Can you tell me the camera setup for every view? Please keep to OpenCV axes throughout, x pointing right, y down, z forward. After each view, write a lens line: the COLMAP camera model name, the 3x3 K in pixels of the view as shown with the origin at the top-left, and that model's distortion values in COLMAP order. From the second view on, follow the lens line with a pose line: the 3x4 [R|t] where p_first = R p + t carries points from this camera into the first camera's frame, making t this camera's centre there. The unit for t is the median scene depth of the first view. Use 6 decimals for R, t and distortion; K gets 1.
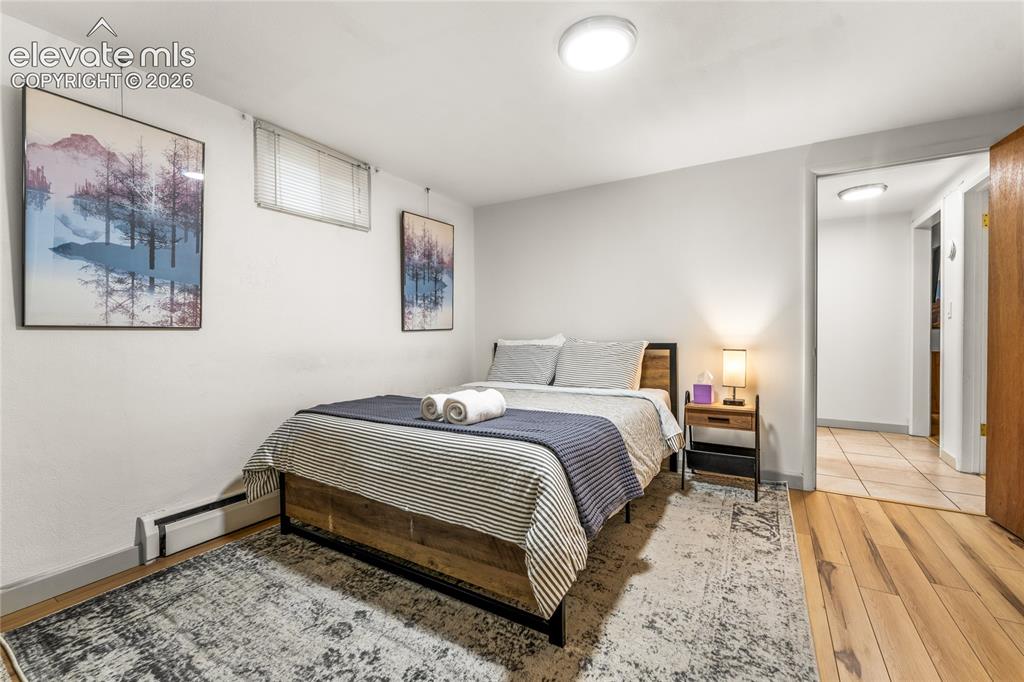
lens RADIAL K [[417.2, 0, 504.0], [0, 417.2, 340.4], [0, 0, 1]] dist [-0.009776, 0.000064]
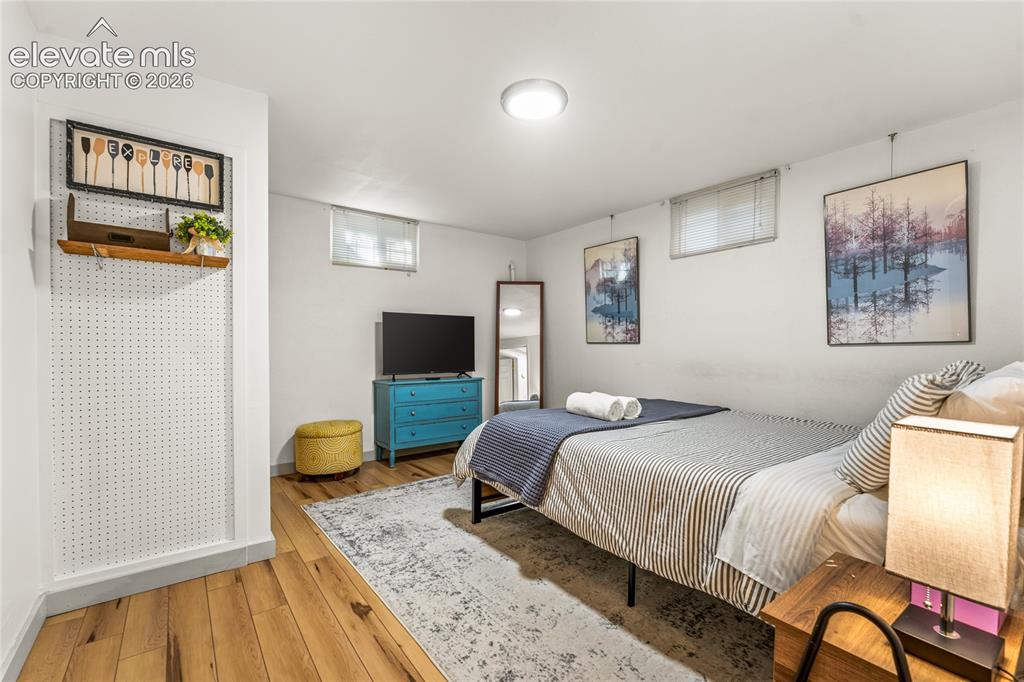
lens RADIAL K [[417.2, 0, 504.0], [0, 417.2, 340.4], [0, 0, 1]] dist [-0.009776, 0.000064]
pose [[-0.333226, -0.010338, -0.942790, 0.775361], [-0.022057, 0.999752, -0.003167, -0.016519], [0.942589, 0.019740, -0.333371, 0.744873]]
